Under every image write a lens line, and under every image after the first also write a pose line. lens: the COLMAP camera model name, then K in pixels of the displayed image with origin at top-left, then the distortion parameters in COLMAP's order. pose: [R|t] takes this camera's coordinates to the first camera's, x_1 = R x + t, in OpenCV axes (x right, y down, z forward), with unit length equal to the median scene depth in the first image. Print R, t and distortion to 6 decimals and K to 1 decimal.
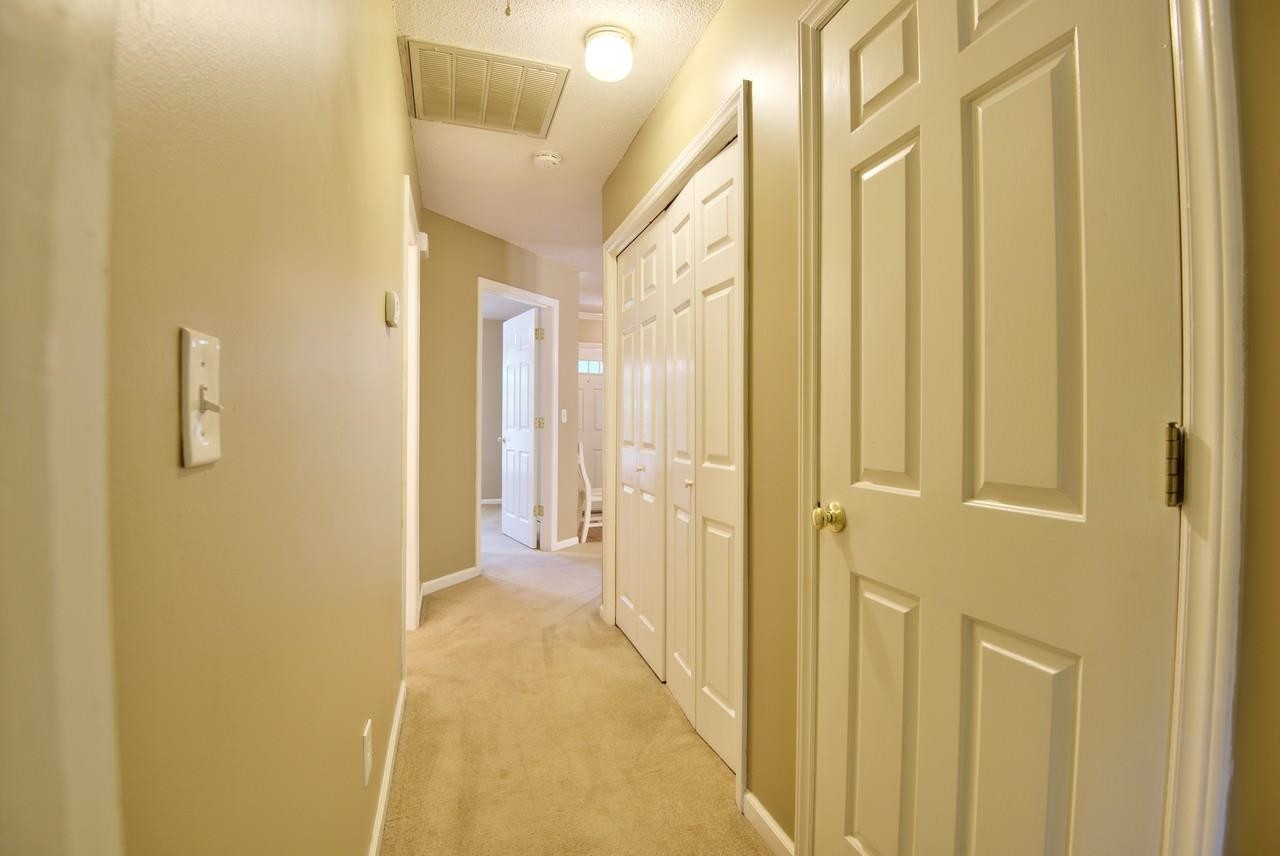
lens RADIAL K [[586.6, 0, 630.8], [0, 586.6, 426.4], [0, 0, 1]] dist [-0.017478, -0.018537]
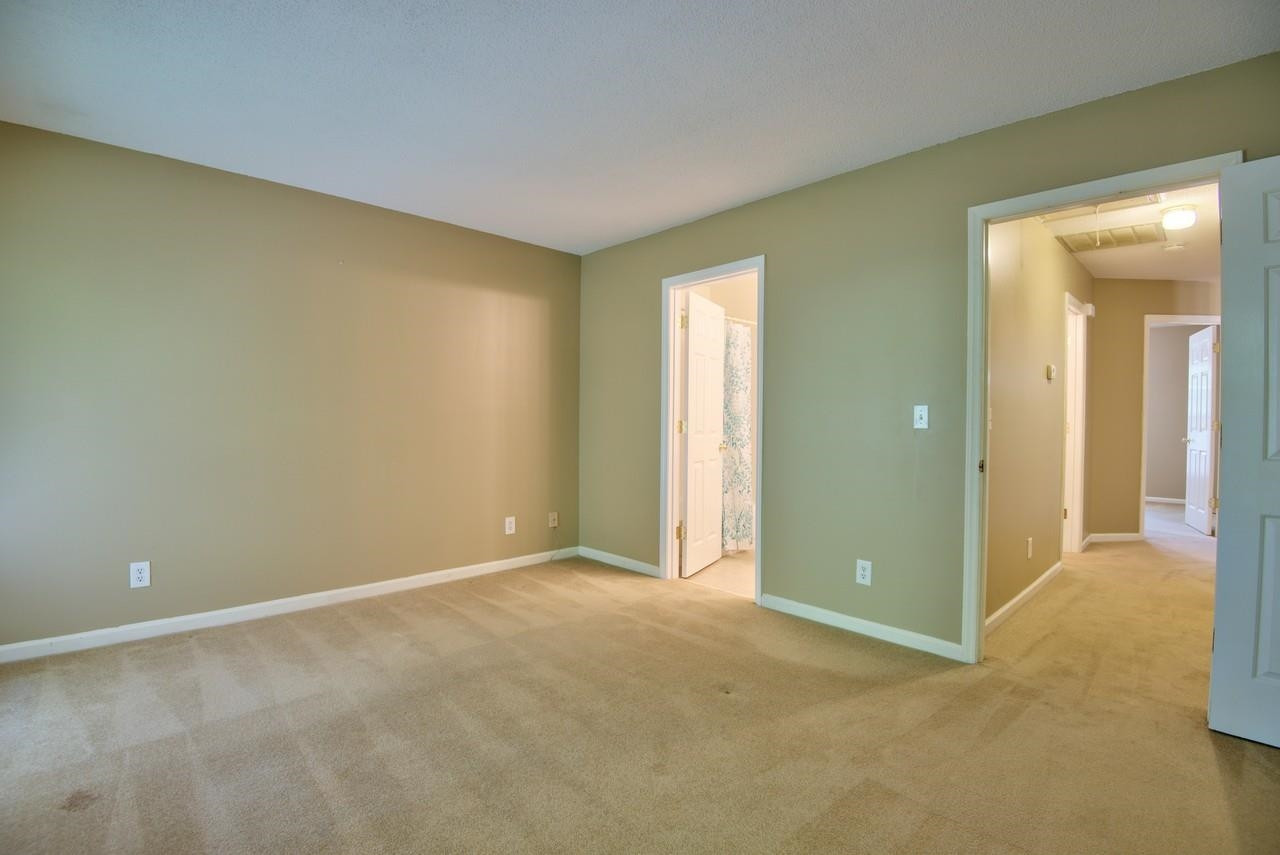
lens RADIAL K [[586.6, 0, 630.8], [0, 586.6, 425.9], [0, 0, 1]] dist [-0.017478, -0.018537]
pose [[0.456577, 0.005011, -0.889670, 0.457467], [-0.009055, 0.999959, 0.000985, 0.005395], [0.889638, 0.007606, 0.456603, -0.791814]]
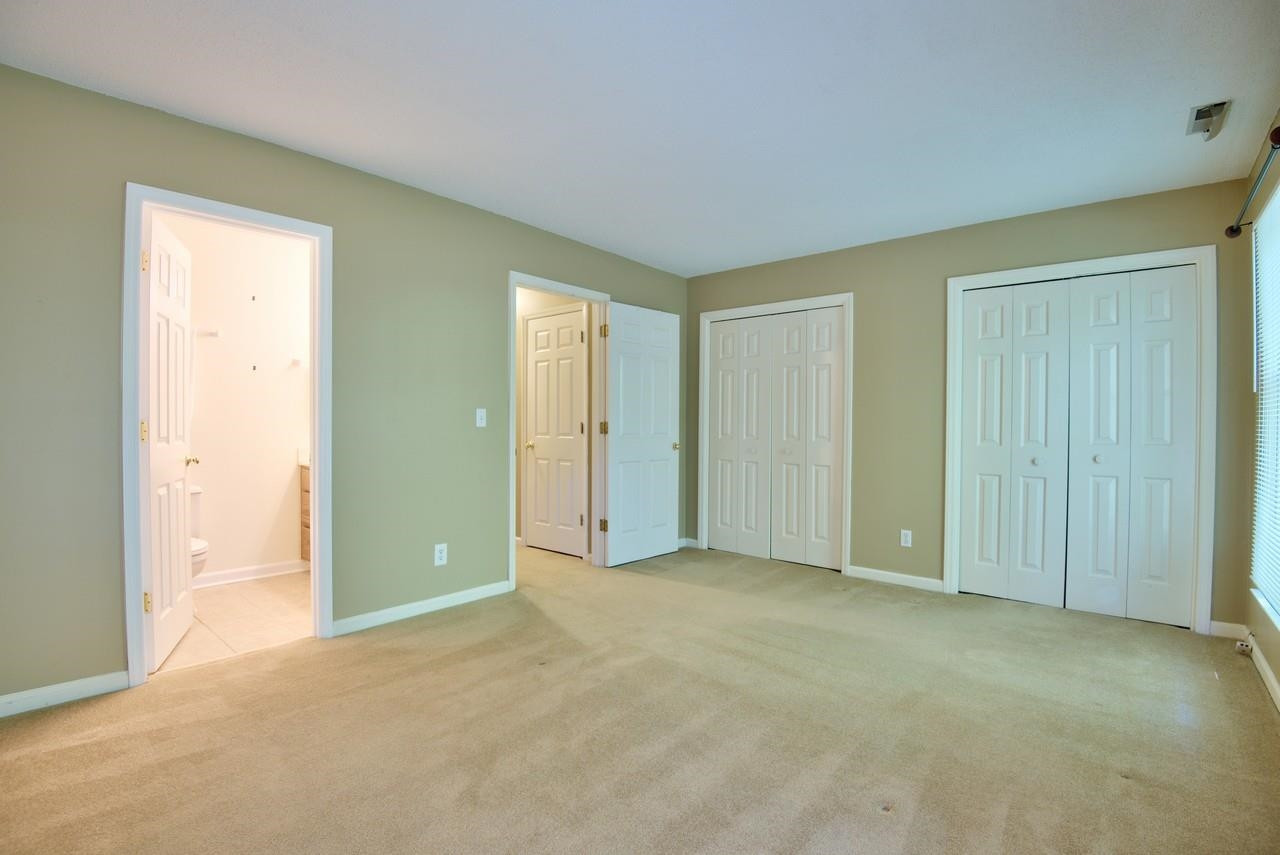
lens RADIAL K [[582.7, 0, 636.8], [0, 582.7, 423.3], [0, 0, 1]] dist [-0.013042, -0.016967]
pose [[0.839956, -0.003552, 0.542643, -0.490972], [-0.000176, 0.999977, 0.006819, -0.008544], [-0.542655, -0.005824, 0.839936, -1.115565]]
